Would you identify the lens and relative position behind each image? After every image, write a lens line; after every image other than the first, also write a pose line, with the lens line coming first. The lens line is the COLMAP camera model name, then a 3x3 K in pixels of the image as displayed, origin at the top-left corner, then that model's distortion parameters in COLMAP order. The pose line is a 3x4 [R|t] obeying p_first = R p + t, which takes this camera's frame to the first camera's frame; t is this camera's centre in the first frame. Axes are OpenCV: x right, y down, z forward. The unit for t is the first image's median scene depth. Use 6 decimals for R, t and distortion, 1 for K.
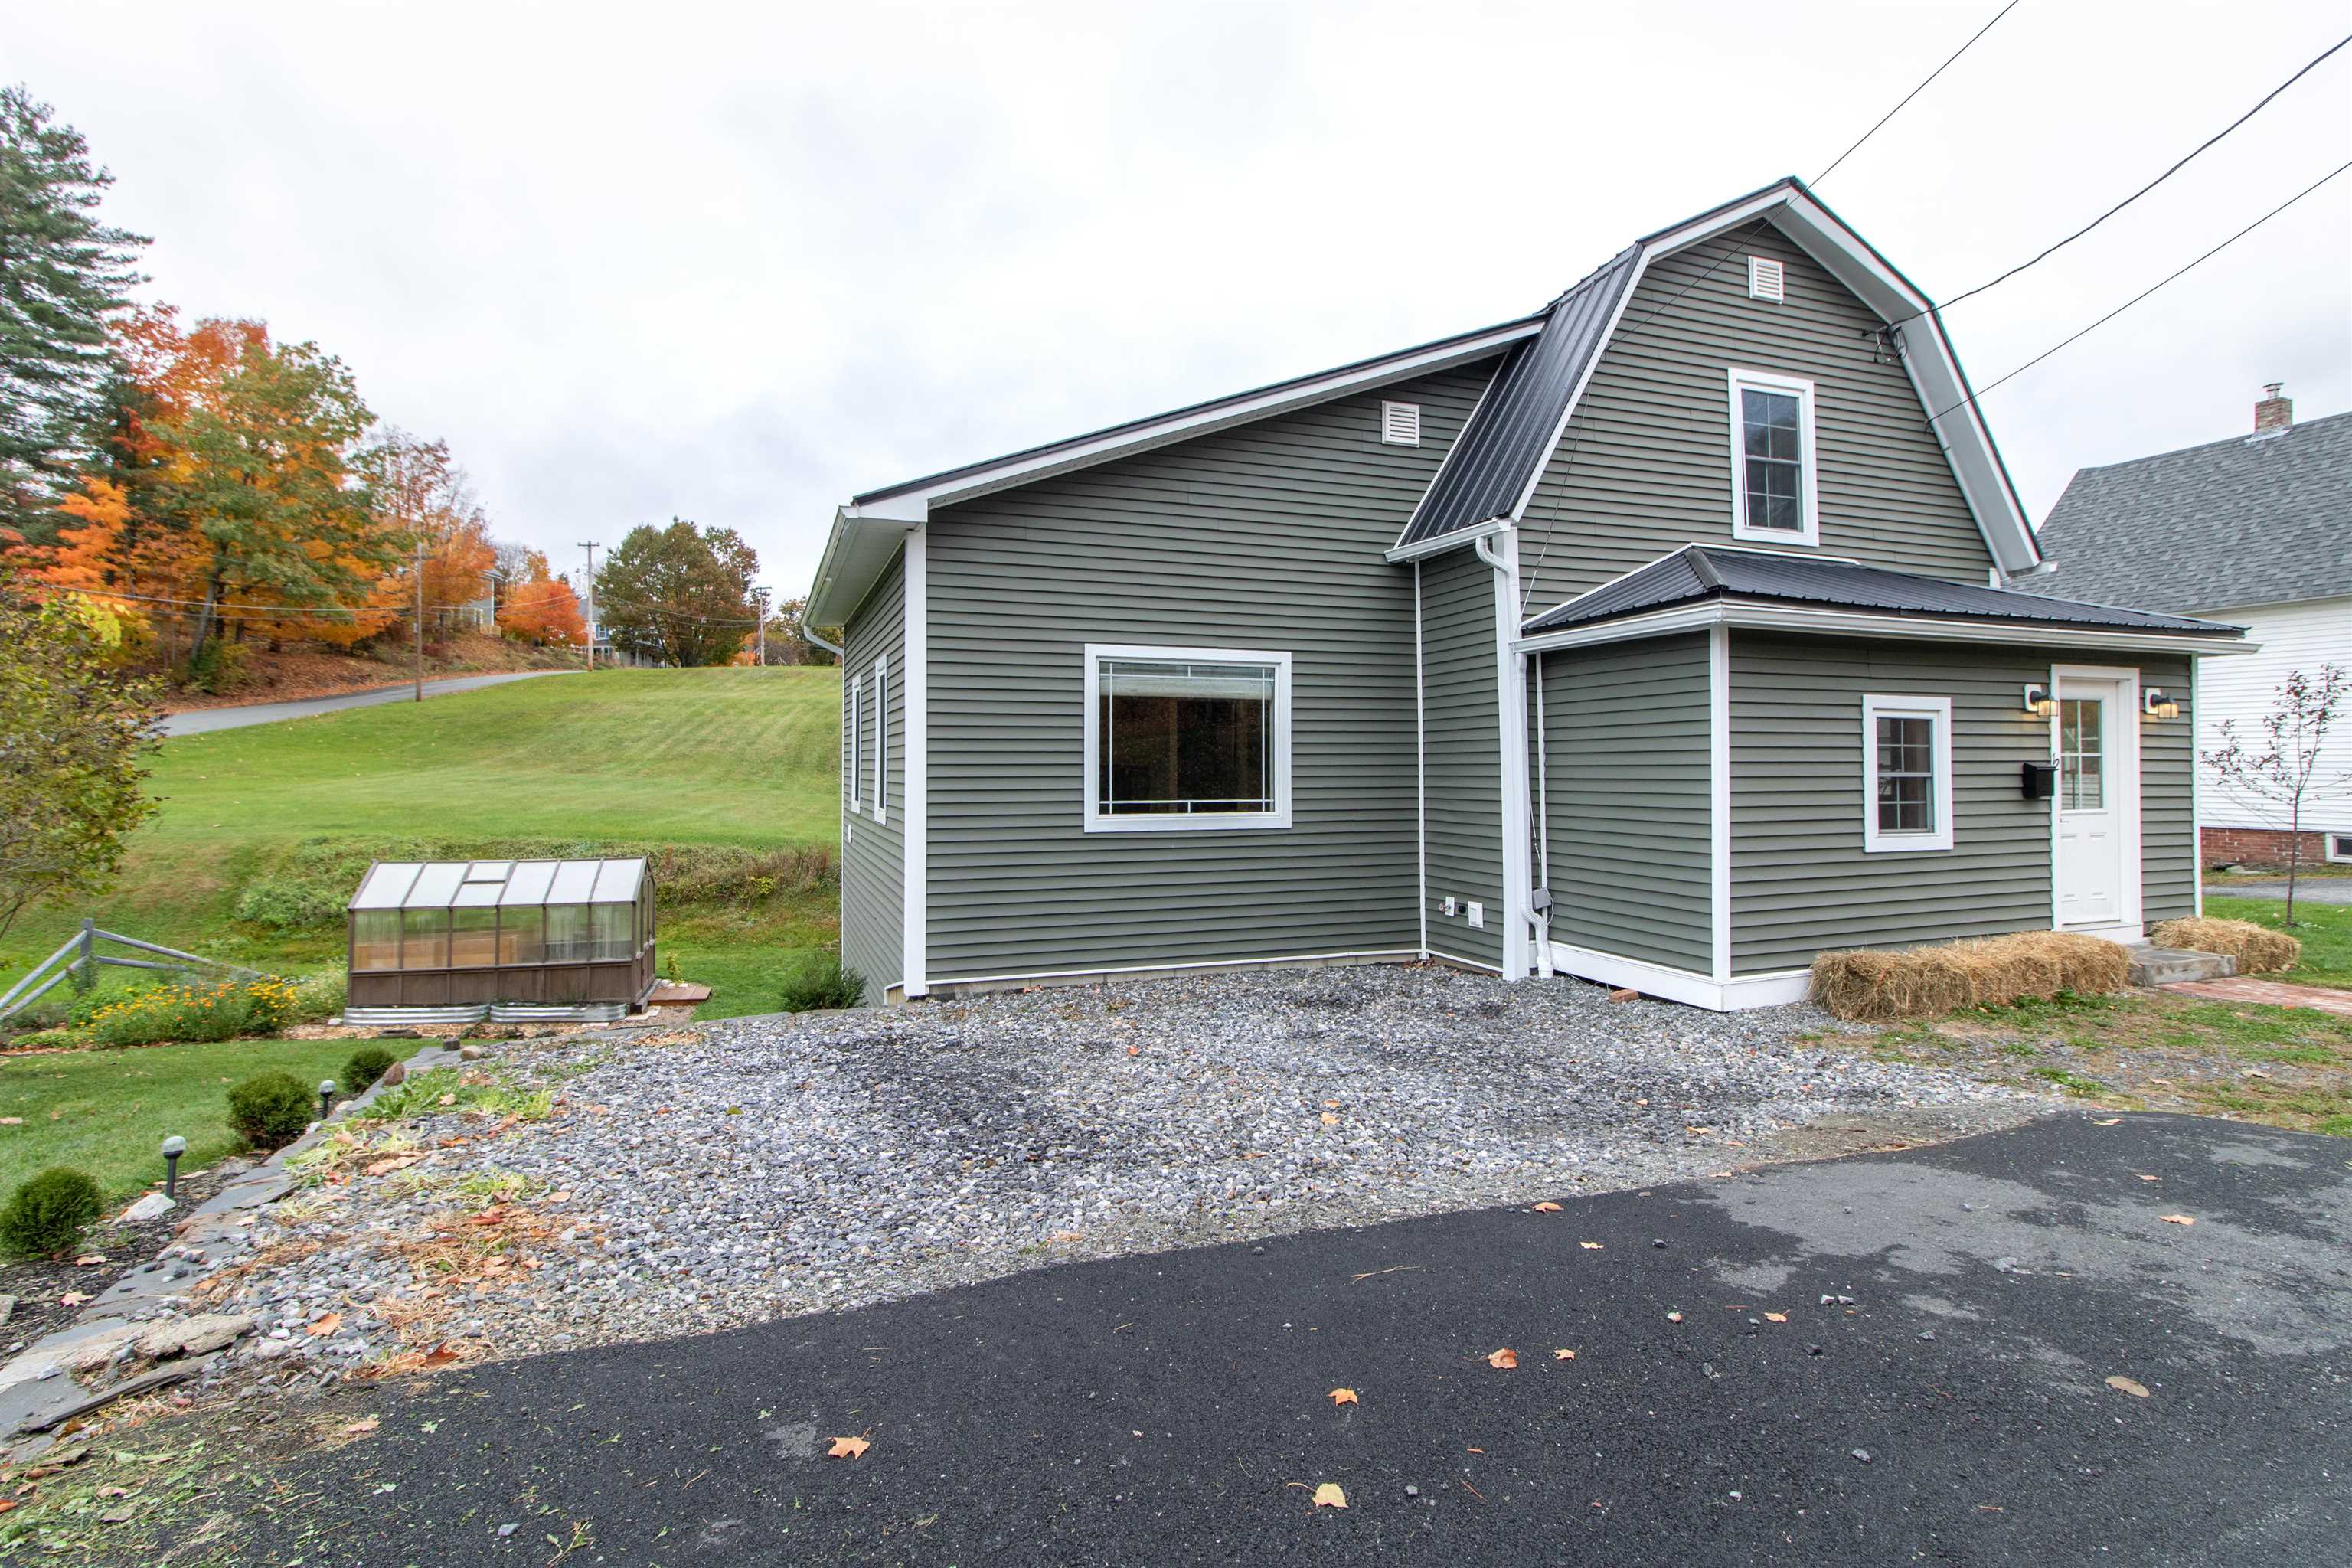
lens RADIAL K [[1122.9, 0, 1179.3], [0, 1122.9, 742.4], [0, 0, 1]] dist [-0.002347, 0.002082]
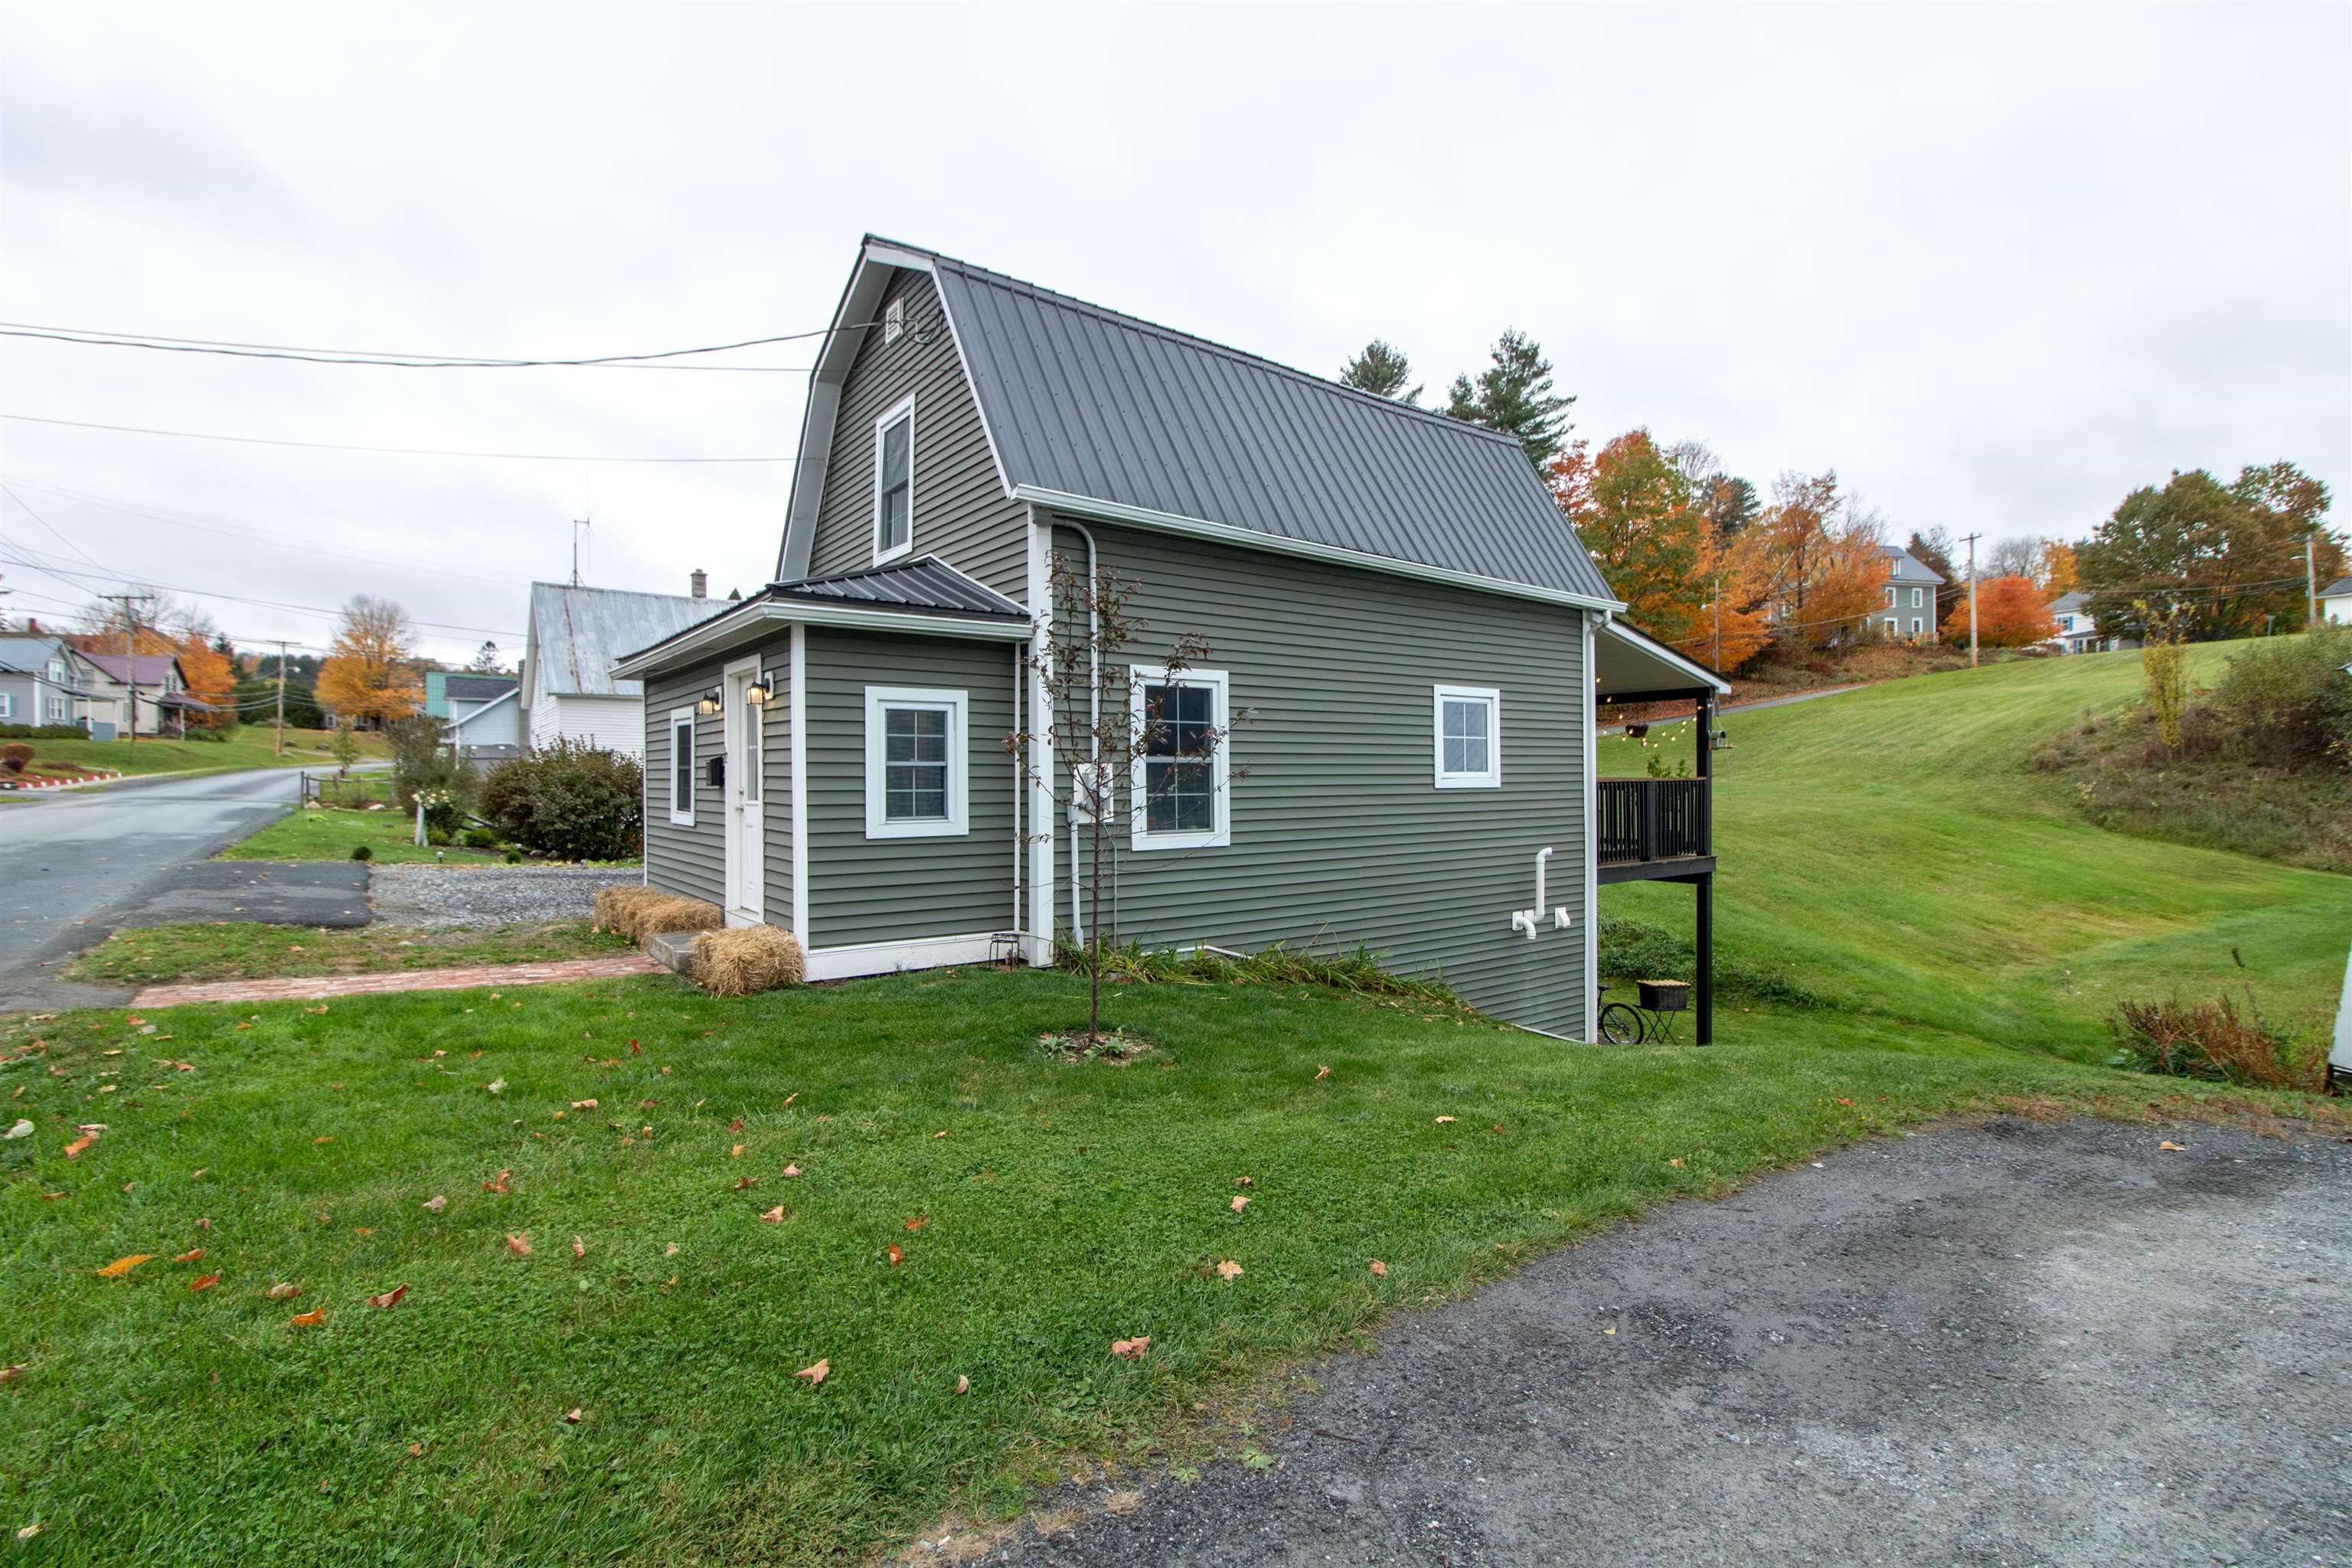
lens RADIAL K [[1075.0, 0, 1172.5], [0, 1075.0, 771.9], [0, 0, 1]] dist [-0.002713, -0.000221]
pose [[0.277792, -0.005960, -0.960623, 1.604079], [0.026494, 0.999648, 0.001460, 0.033549], [0.960276, -0.025857, 0.277852, 0.902720]]
